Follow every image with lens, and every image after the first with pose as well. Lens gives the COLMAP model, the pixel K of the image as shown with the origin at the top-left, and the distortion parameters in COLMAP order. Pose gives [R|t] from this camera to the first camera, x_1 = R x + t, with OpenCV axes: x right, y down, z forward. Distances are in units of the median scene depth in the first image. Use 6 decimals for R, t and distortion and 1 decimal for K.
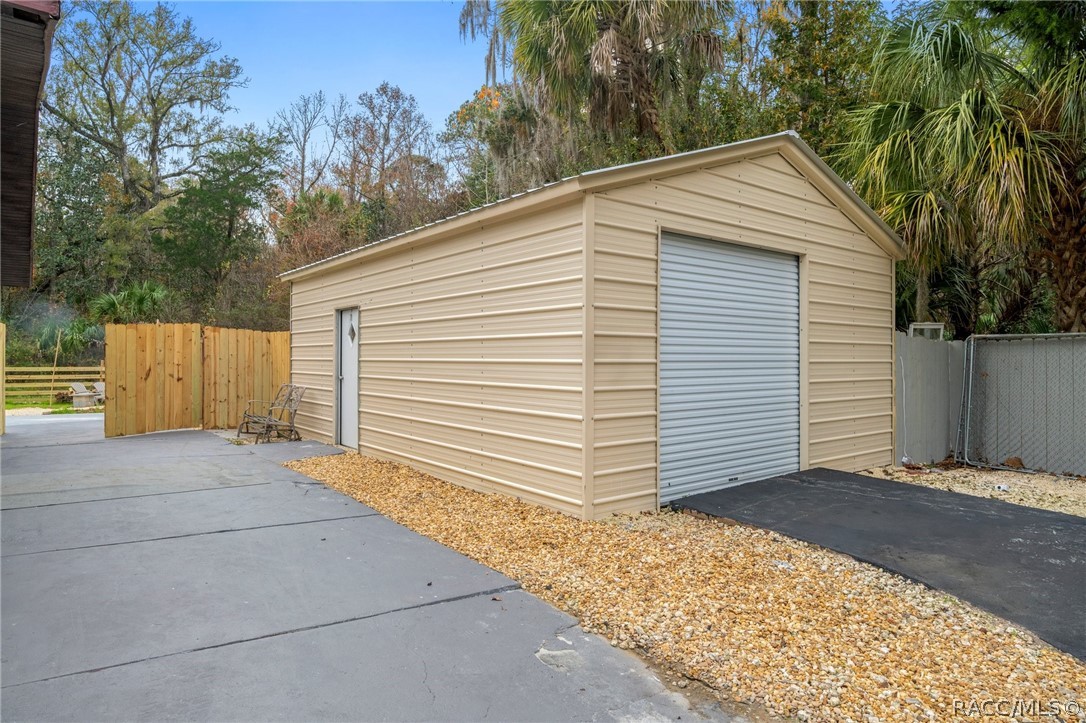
lens RADIAL K [[627.1, 0, 543.0], [0, 627.1, 346.8], [0, 0, 1]] dist [-0.001623, -0.000419]
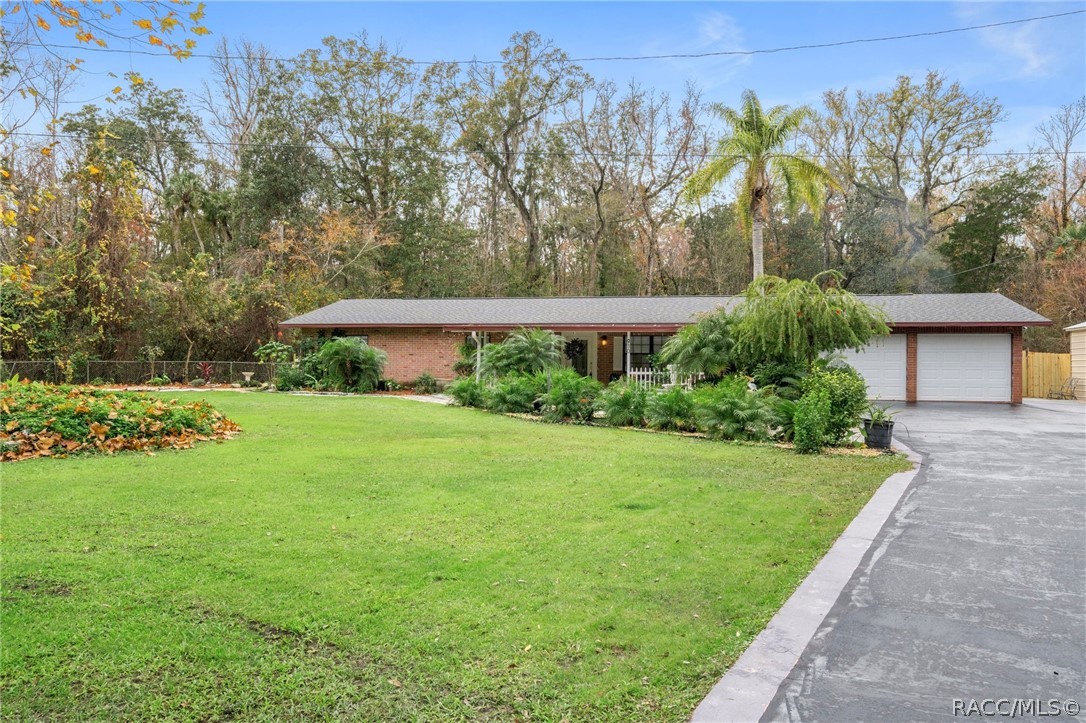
lens RADIAL K [[827.8, 0, 543.0], [0, 827.8, 361.5], [0, 0, 1]] dist [0.001077, 0.003460]
pose [[0.604088, -0.006651, -0.796890, 0.344530], [0.008890, 0.999959, -0.001607, -0.004056], [0.796868, -0.006113, 0.604123, -0.963929]]
